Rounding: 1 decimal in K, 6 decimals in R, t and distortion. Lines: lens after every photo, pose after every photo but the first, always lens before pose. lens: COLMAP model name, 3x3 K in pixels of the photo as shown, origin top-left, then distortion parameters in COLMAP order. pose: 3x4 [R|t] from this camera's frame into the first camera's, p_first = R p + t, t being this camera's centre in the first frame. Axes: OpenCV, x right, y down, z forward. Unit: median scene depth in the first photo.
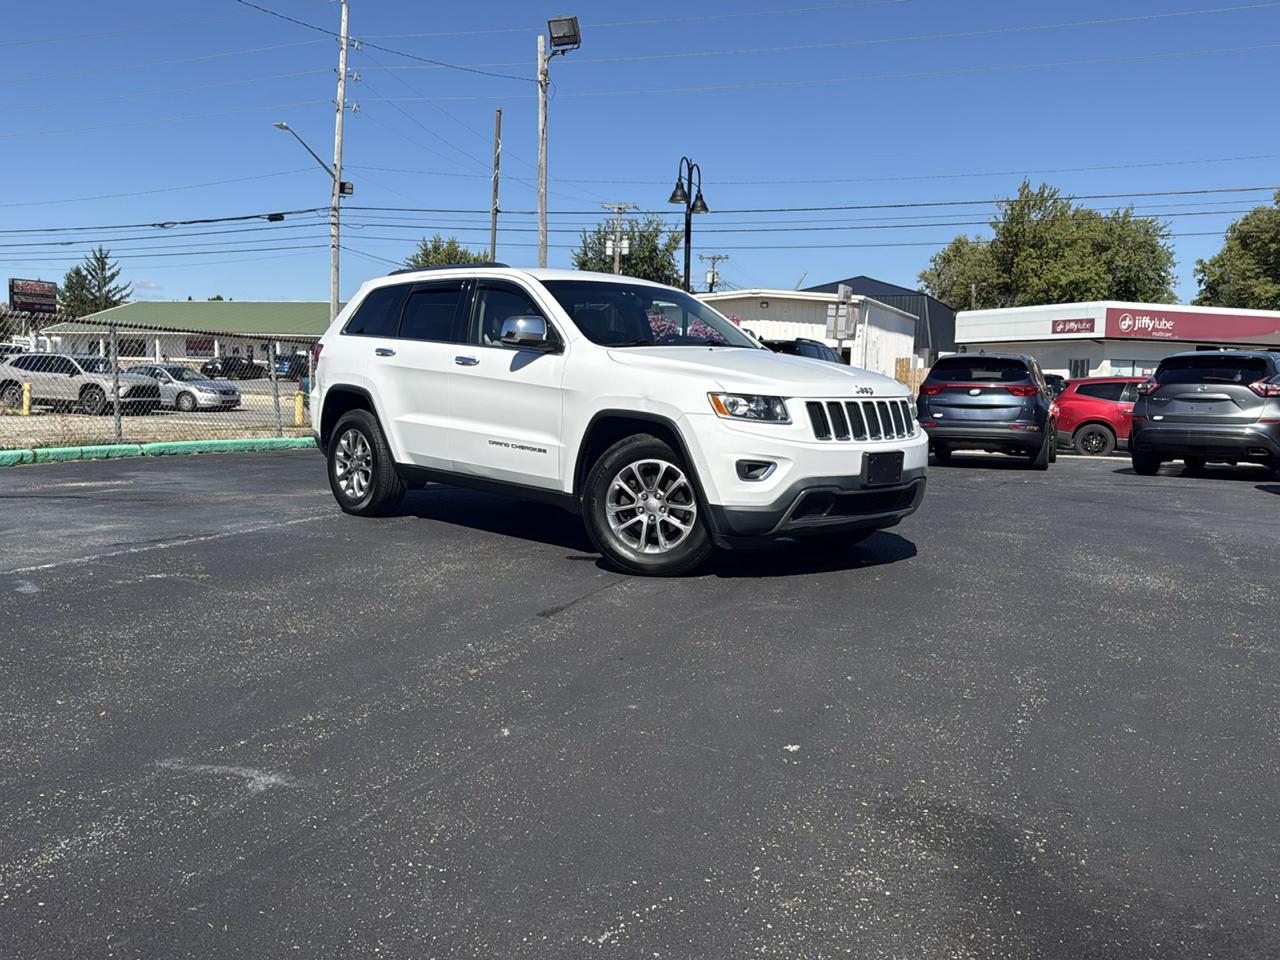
lens RADIAL K [[1135.8, 0, 644.2], [0, 1135.8, 475.1], [0, 0, 1]] dist [0.115586, -0.205218]
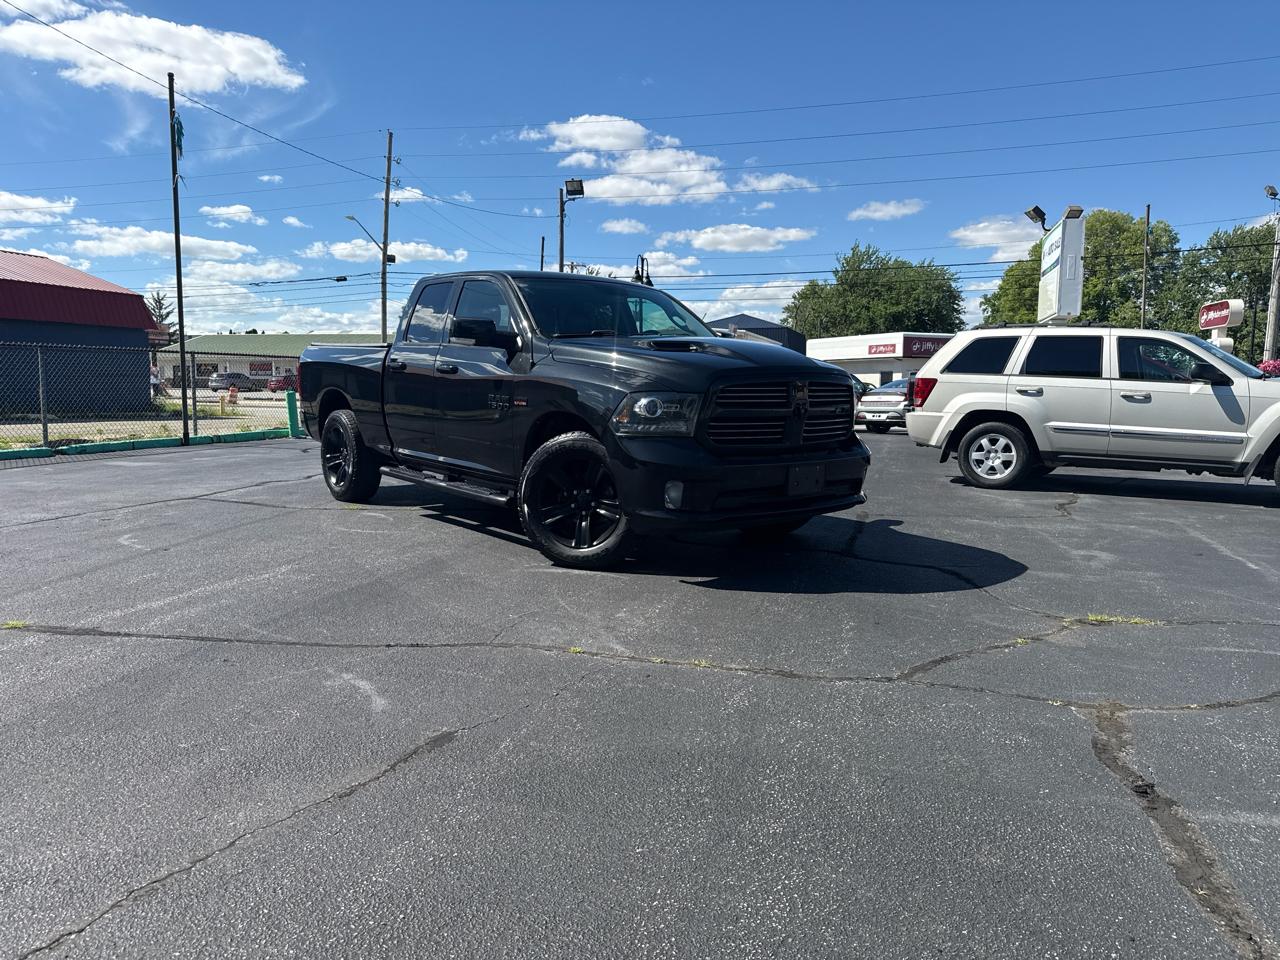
lens RADIAL K [[897.3, 0, 641.3], [0, 897.3, 478.4], [0, 0, 1]] dist [0.057534, -0.079441]
pose [[0.997073, -0.021306, 0.073421, -0.032678], [0.020078, 0.999646, 0.017430, 0.013447], [-0.073767, -0.015904, 0.997149, -0.158530]]
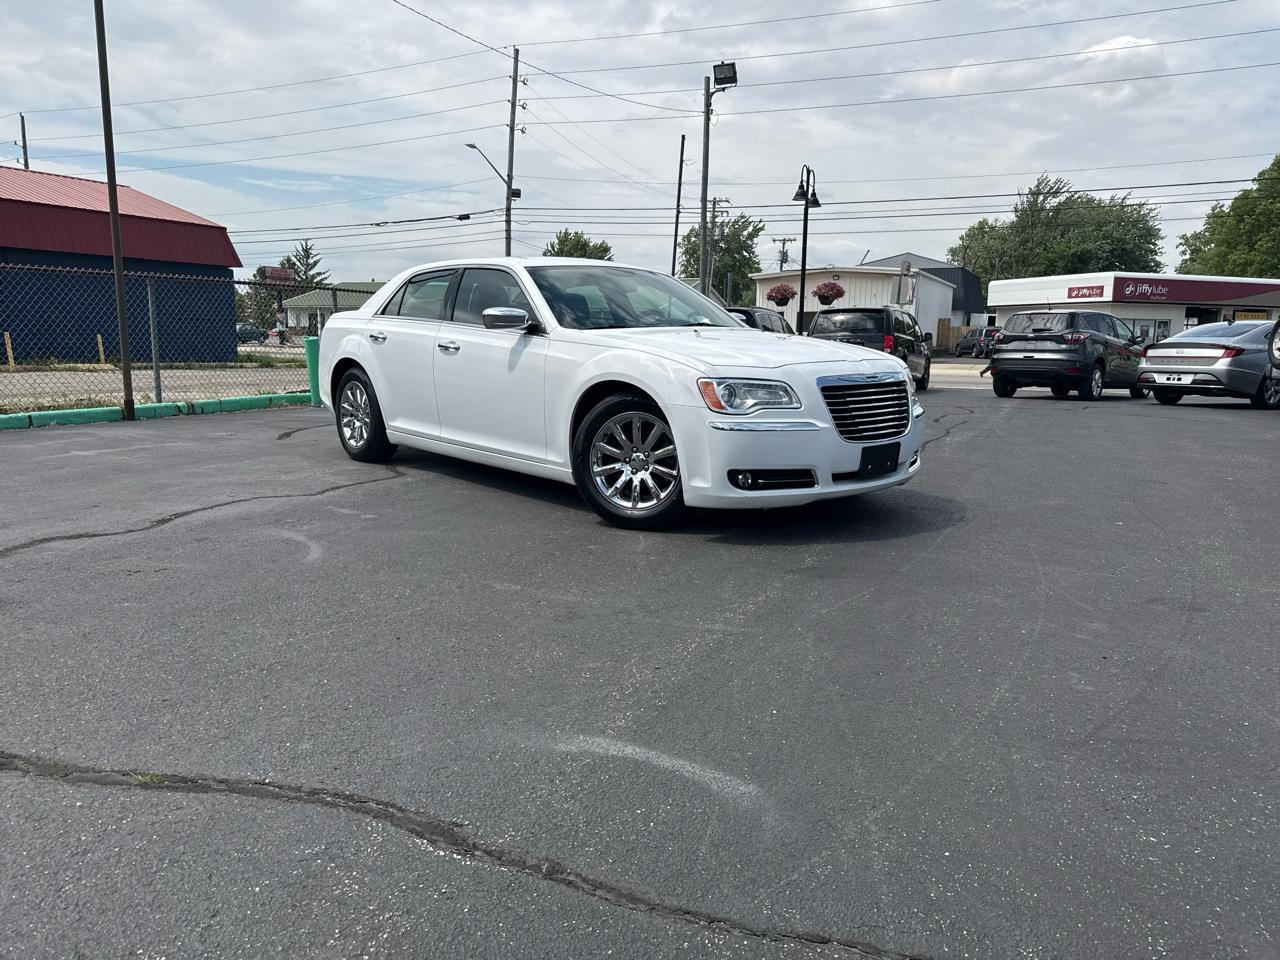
lens RADIAL K [[897.3, 0, 641.9], [0, 897.3, 480.1], [0, 0, 1]] dist [0.057534, -0.079441]
pose [[0.997185, 0.003234, -0.074914, -0.036440], [0.002100, 0.997473, 0.071016, 0.004342], [0.074954, -0.070973, 0.994658, -0.035630]]
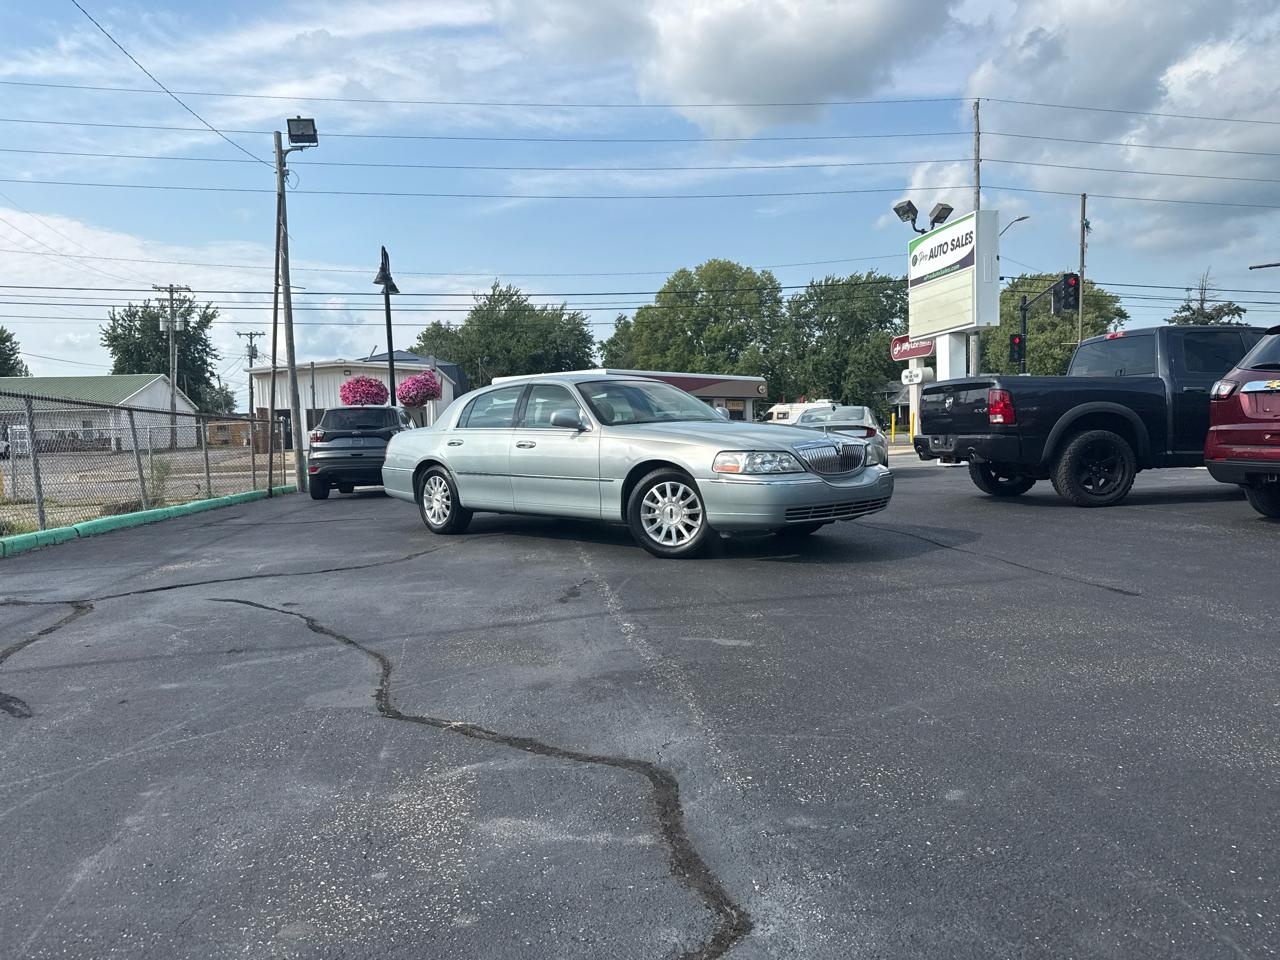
lens RADIAL K [[897.3, 0, 645.2], [0, 897.3, 489.3], [0, 0, 1]] dist [0.057534, -0.079441]
pose [[0.866620, -0.078664, 0.492728, -0.105883], [0.089603, 0.995977, 0.001412, 0.000445], [-0.490857, 0.042927, 0.870182, 0.025285]]
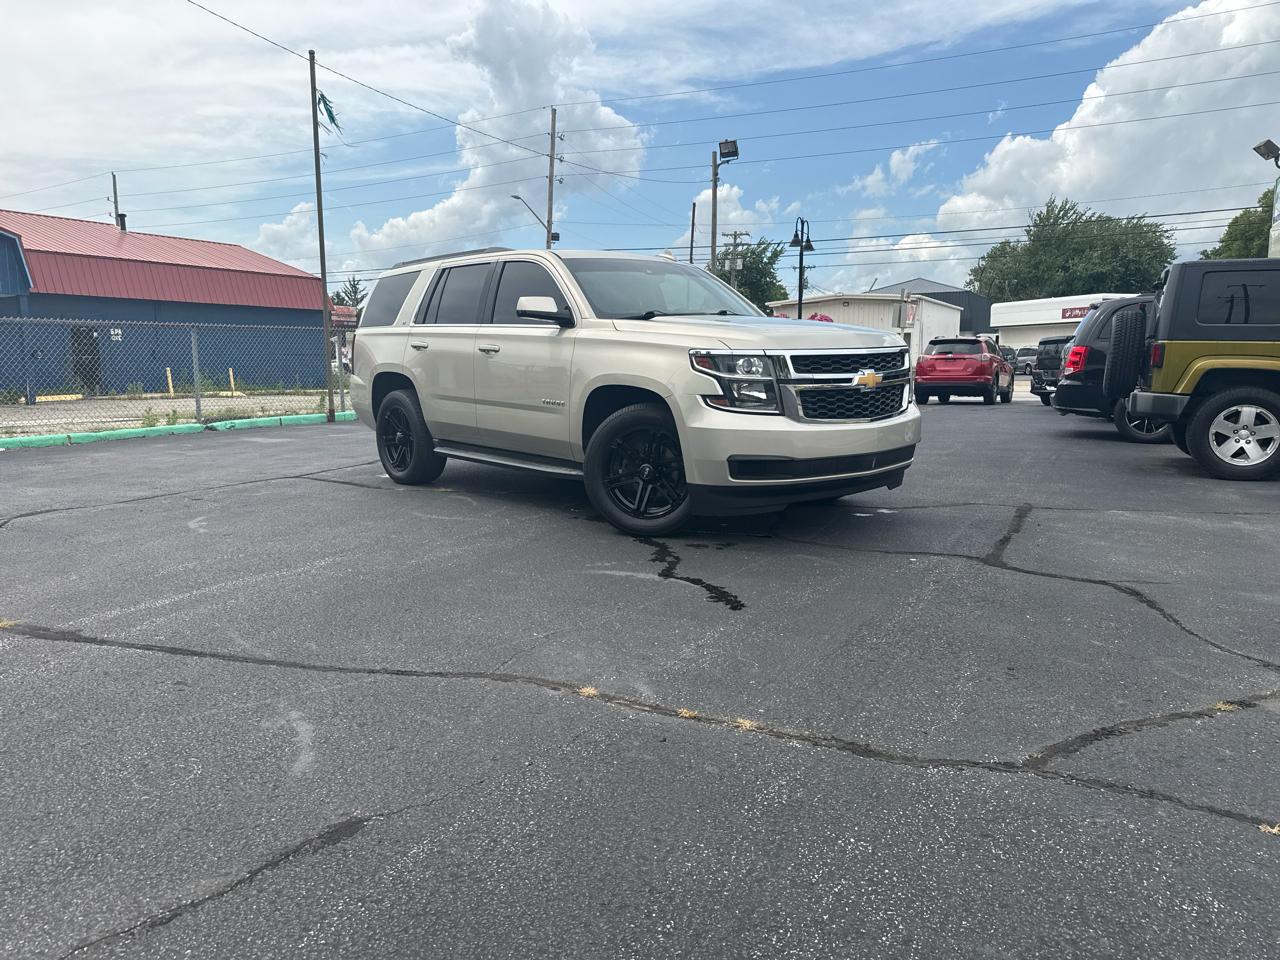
lens RADIAL K [[897.3, 0, 634.1], [0, 897.3, 480.4], [0, 0, 1]] dist [0.057534, -0.079441]
pose [[0.992621, -0.011431, -0.120716, -0.022428], [0.016939, 0.998857, 0.044698, 0.012707], [0.120067, -0.046413, 0.991680, -0.139962]]
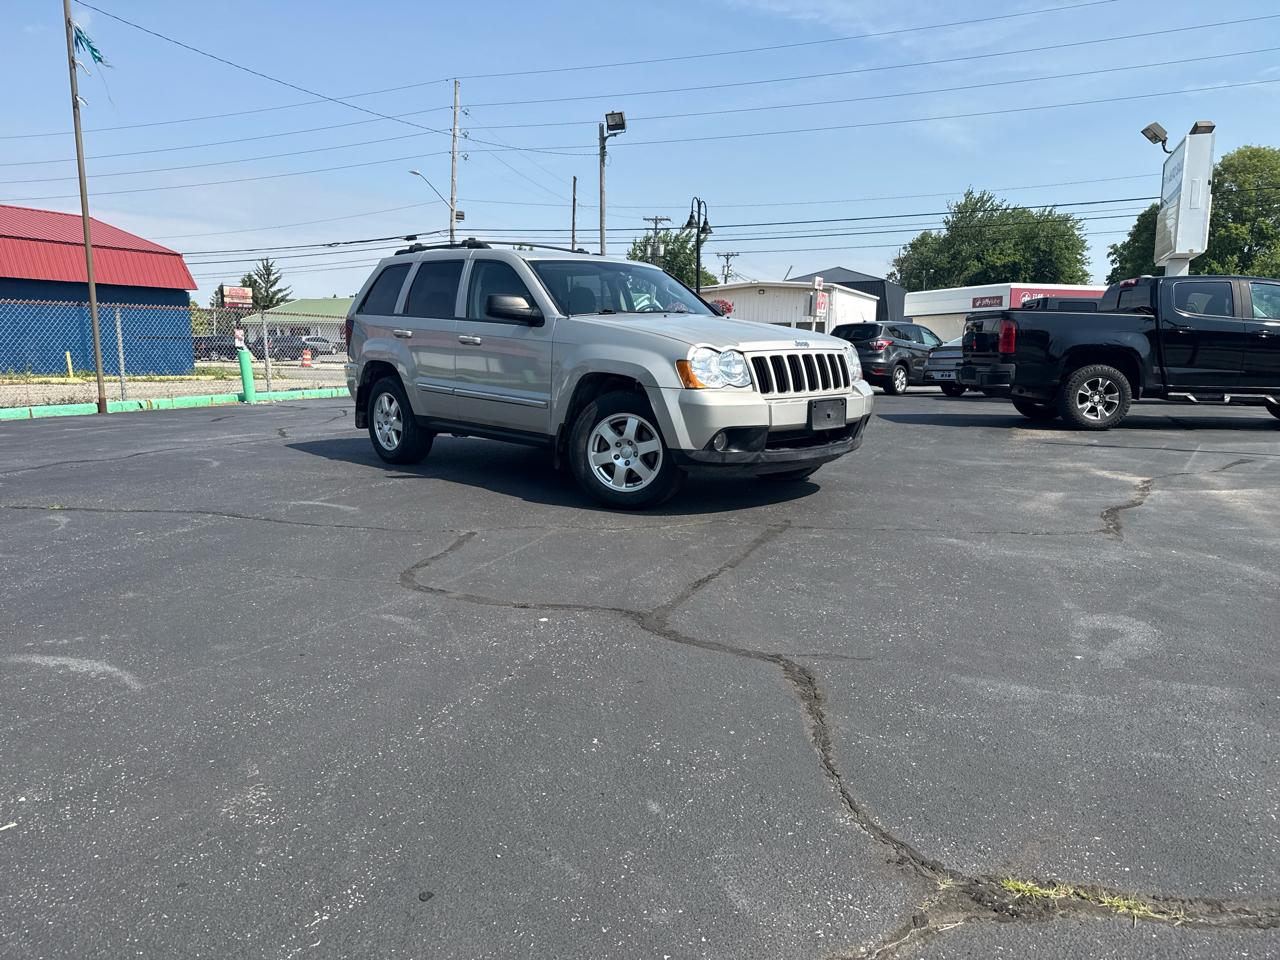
lens RADIAL K [[897.3, 0, 647.0], [0, 897.3, 484.1], [0, 0, 1]] dist [0.057534, -0.079441]
pose [[0.999107, -0.016102, -0.039073, 0.005977], [0.018555, 0.997824, 0.063274, 0.011819], [0.037969, -0.063943, 0.997231, -0.106811]]
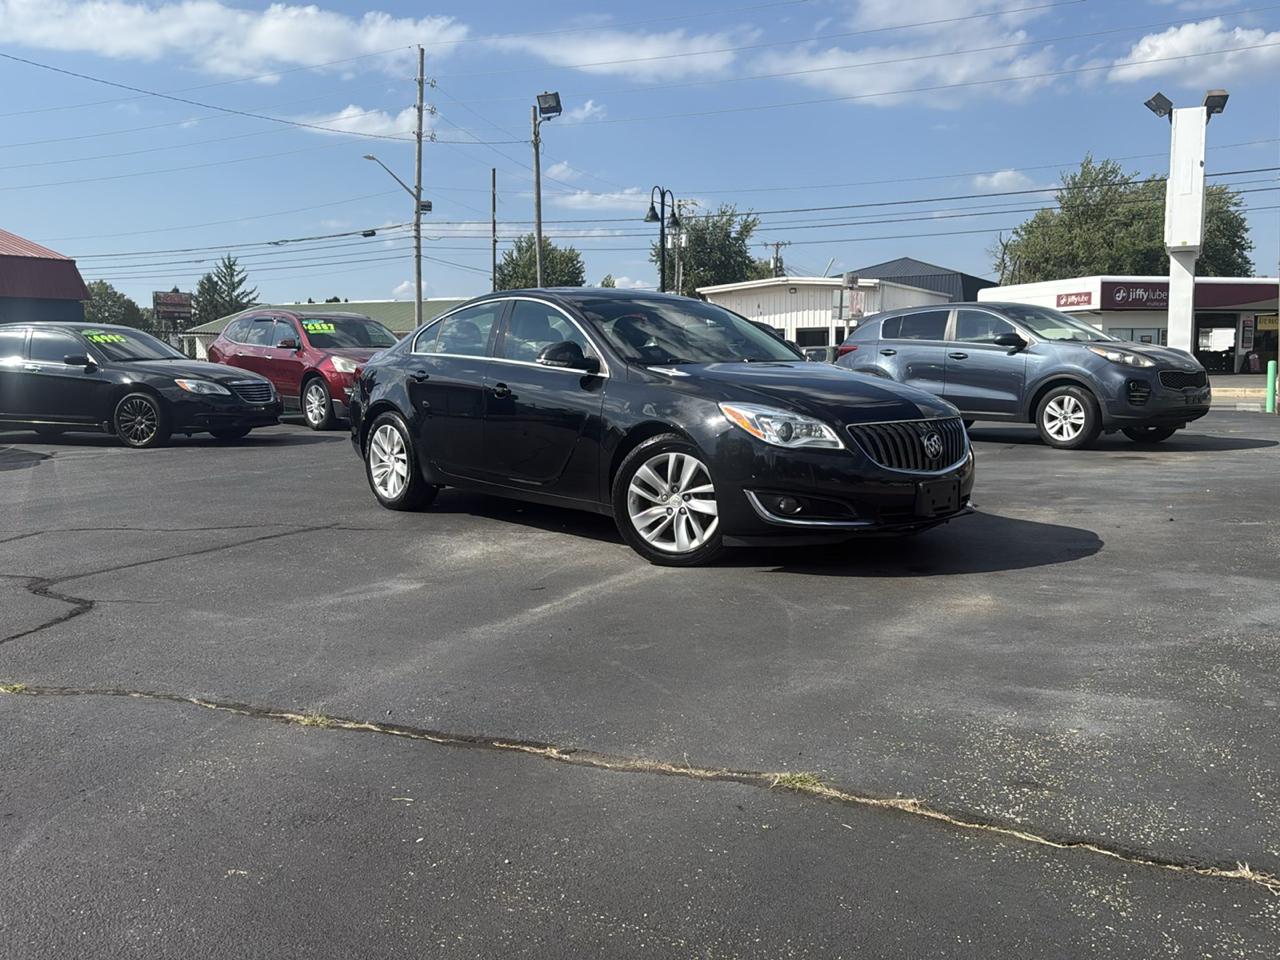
lens RADIAL K [[1135.8, 0, 644.6], [0, 1135.8, 484.1], [0, 0, 1]] dist [0.115586, -0.205218]
pose [[0.994788, -0.020761, -0.099827, 0.072014], [0.022947, 0.999520, 0.020802, 0.015139], [0.099347, -0.022984, 0.994787, -0.145150]]
